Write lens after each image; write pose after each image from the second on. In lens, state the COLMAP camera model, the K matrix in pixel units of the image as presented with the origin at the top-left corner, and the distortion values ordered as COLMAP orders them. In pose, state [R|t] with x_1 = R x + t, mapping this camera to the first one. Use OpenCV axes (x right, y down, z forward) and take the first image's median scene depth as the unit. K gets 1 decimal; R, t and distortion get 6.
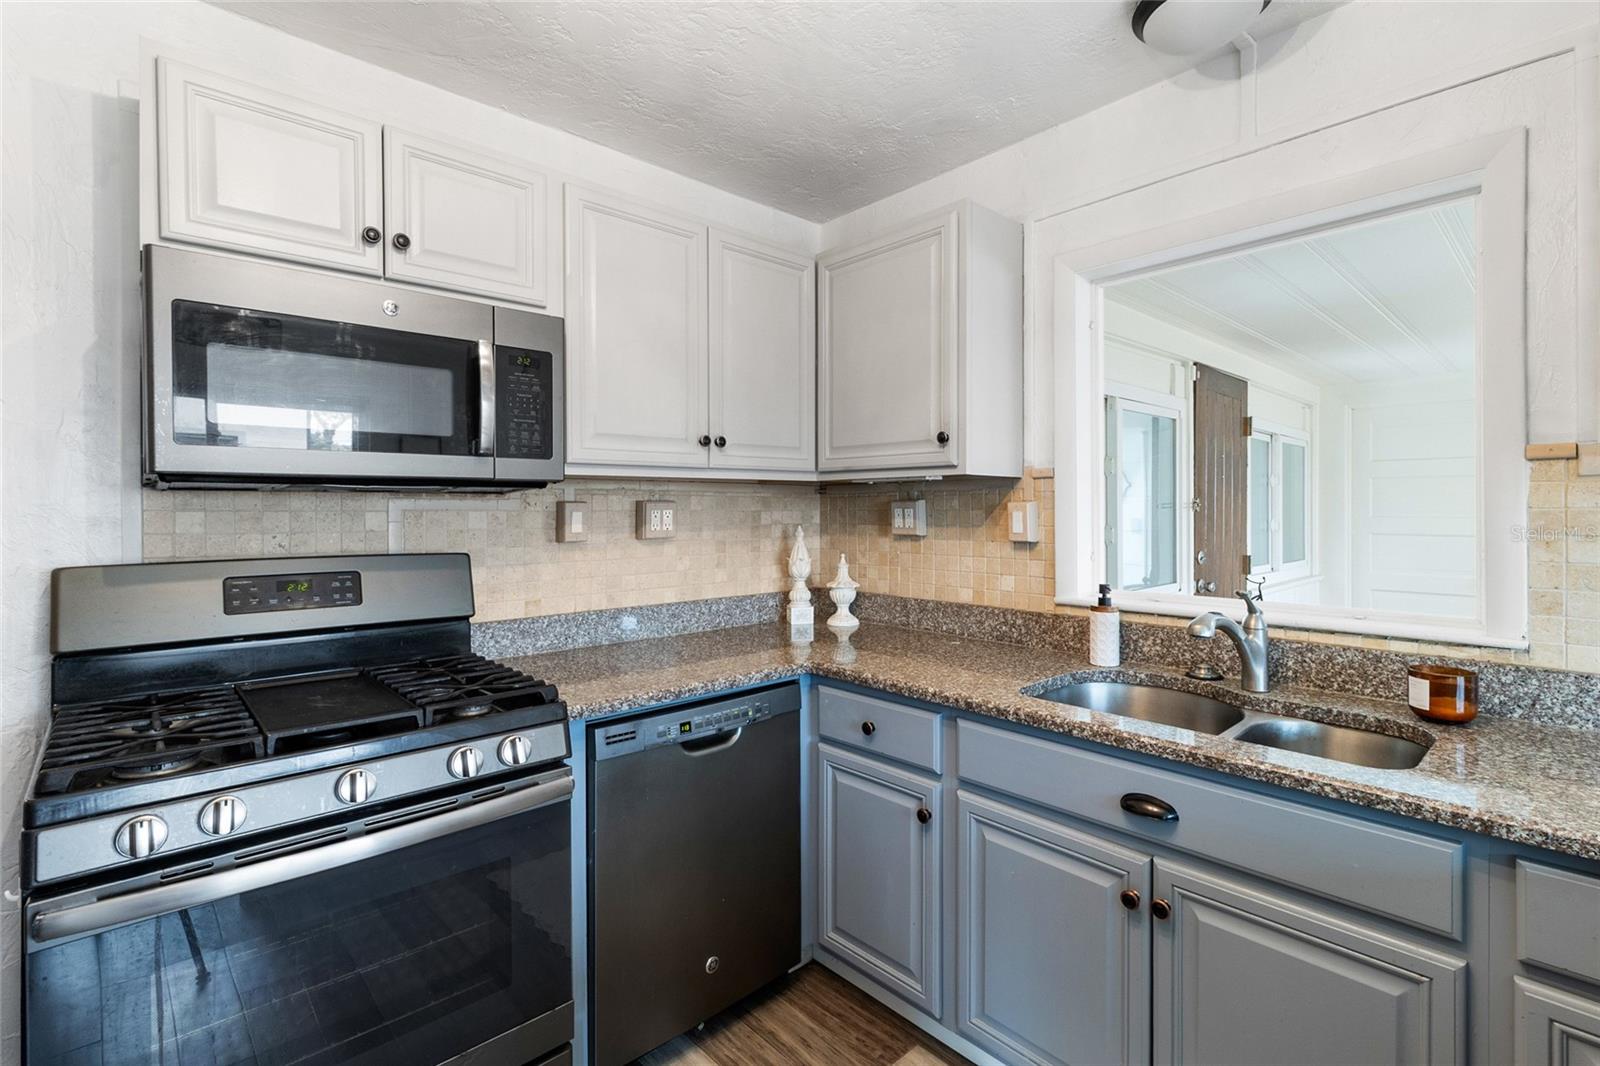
lens RADIAL K [[732.3, 0, 821.7], [0, 732.3, 511.6], [0, 0, 1]] dist [0.001814, -0.000259]
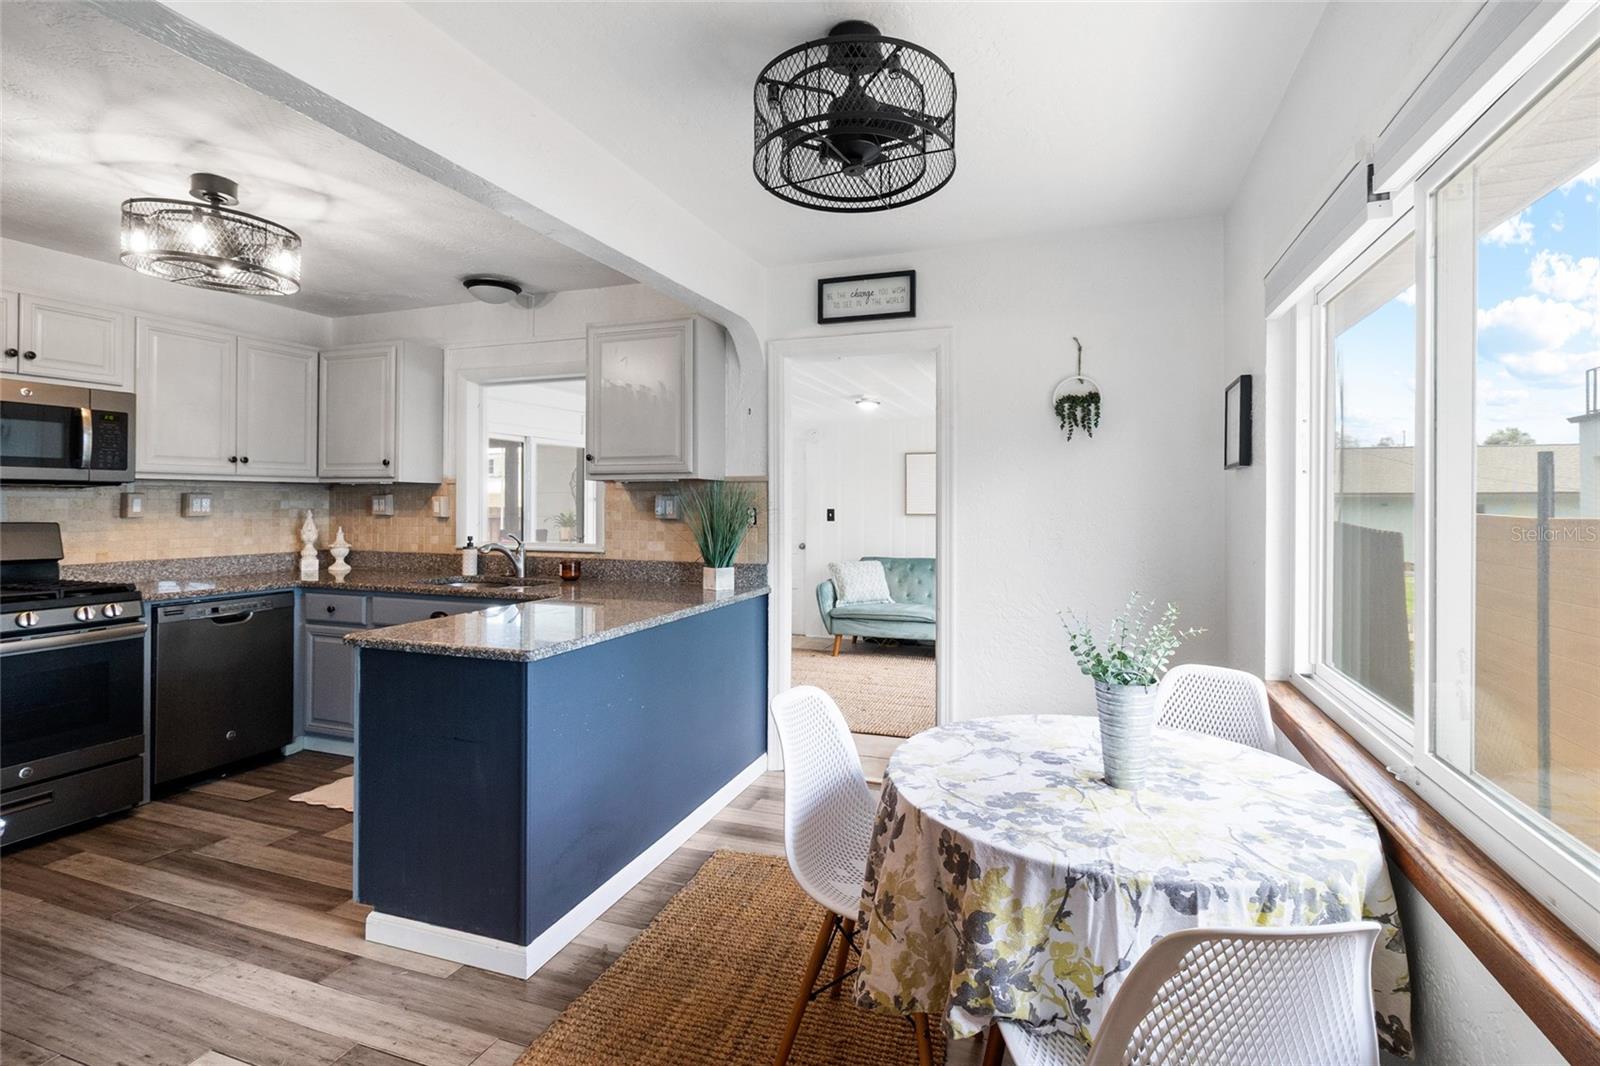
lens RADIAL K [[738.0, 0, 800.5], [0, 738.0, 496.9], [0, 0, 1]] dist [0.001720, -0.000093]
pose [[0.893267, 0.009875, 0.449417, 0.282399], [-0.004431, 0.999904, -0.013165, 0.011099], [-0.449504, 0.009768, 0.893225, -1.291795]]
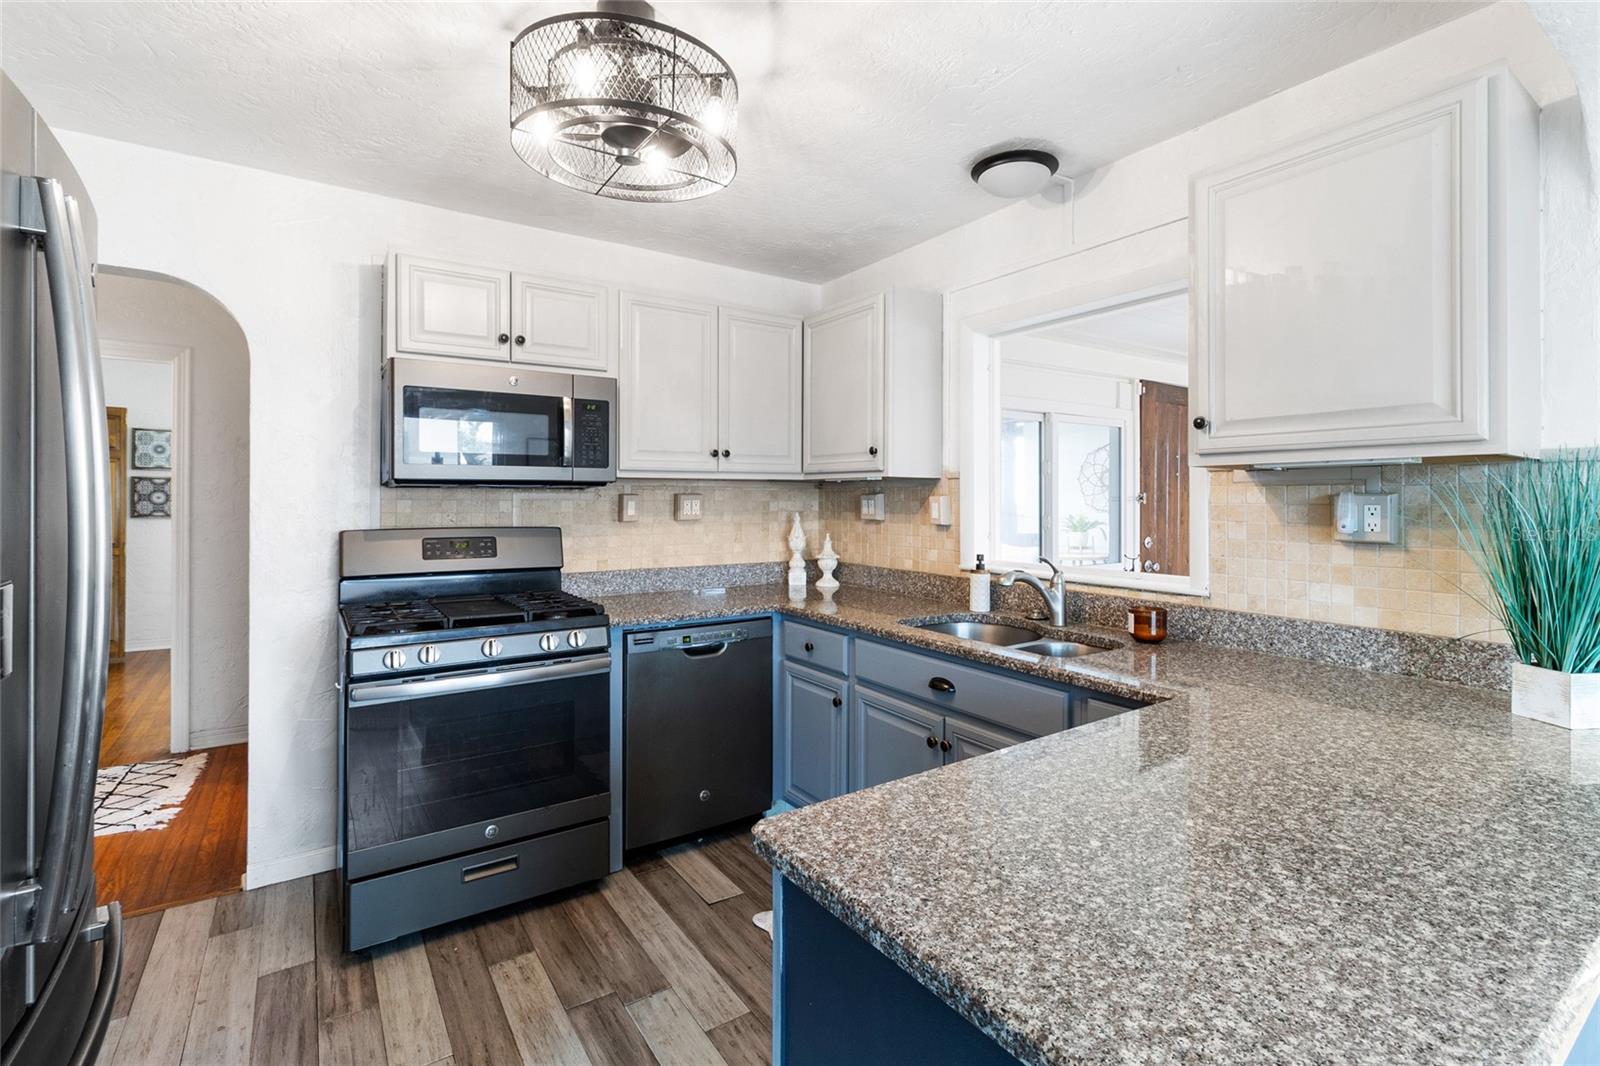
lens RADIAL K [[723.9, 0, 818.5], [0, 723.9, 494.3], [0, 0, 1]] dist [0.000655, 0.000108]
pose [[0.989461, 0.004815, -0.144722, 0.279611], [-0.006110, 0.999945, -0.008504, -0.003679], [0.144674, 0.009298, 0.989436, -0.438267]]
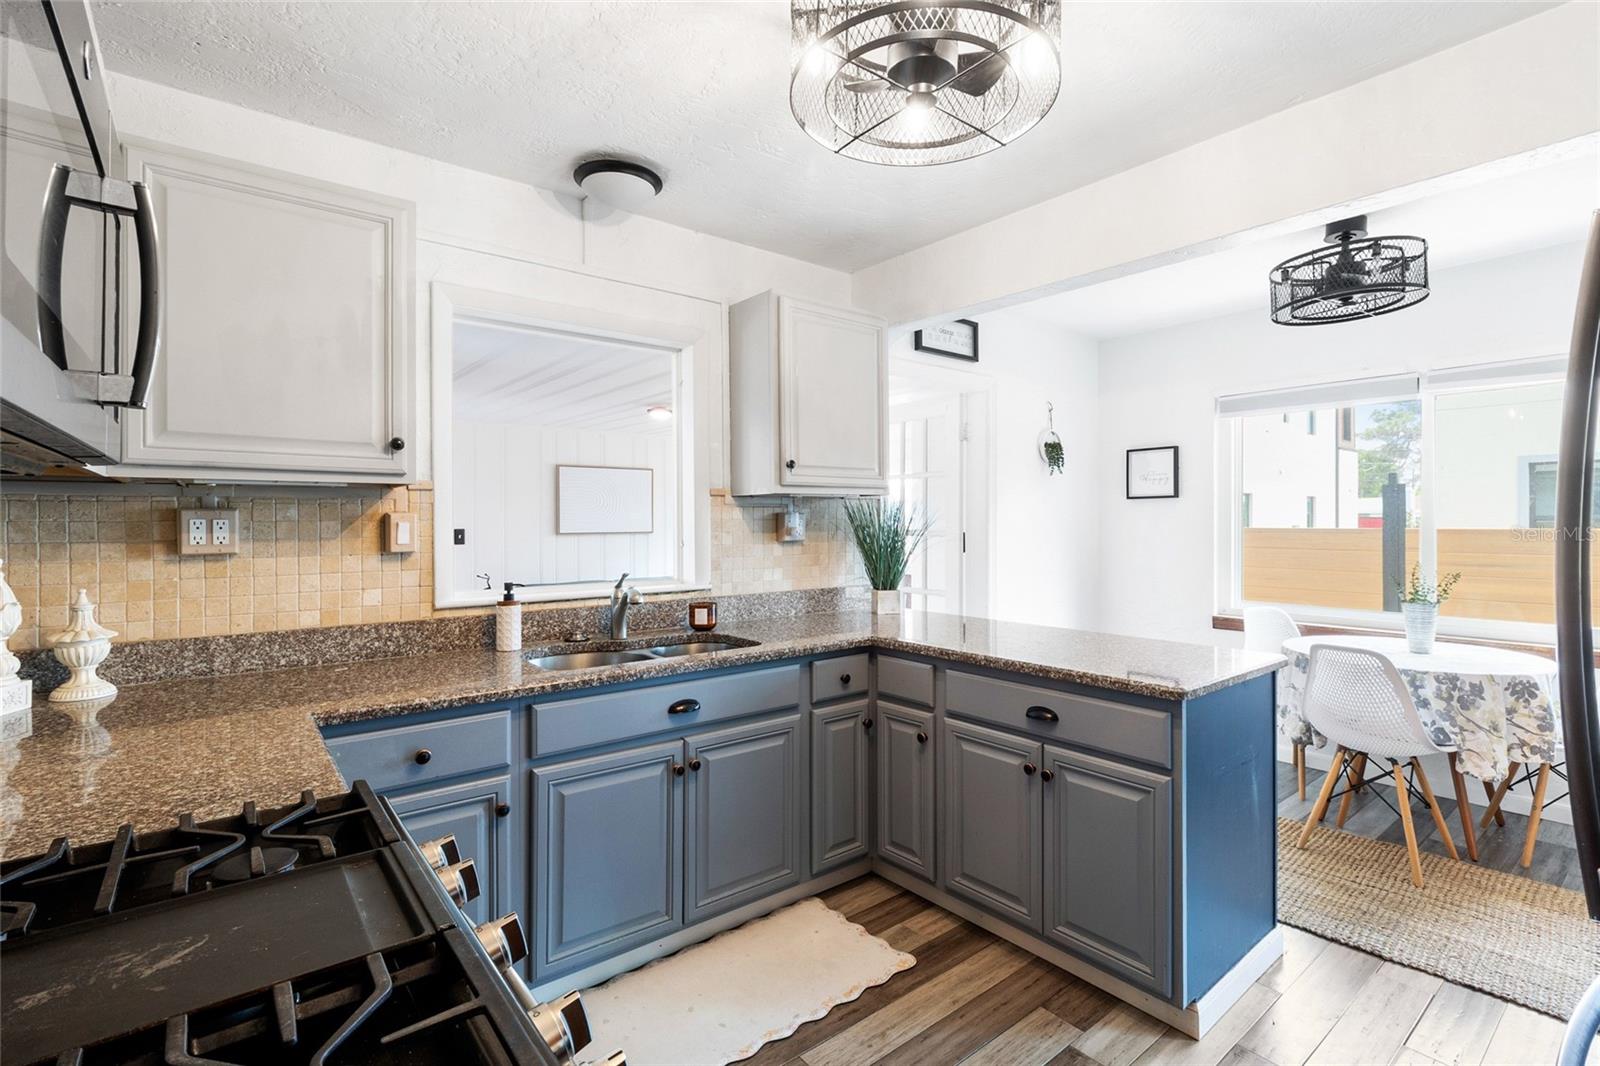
lens RADIAL K [[743.6, 0, 797.4], [0, 743.6, 516.7], [0, 0, 1]] dist [0.000404, -0.000008]
pose [[0.090721, 0.006326, 0.995856, -0.784018], [0.006700, 0.999953, -0.006962, 0.003141], [-0.995854, 0.007304, 0.090674, 0.420597]]
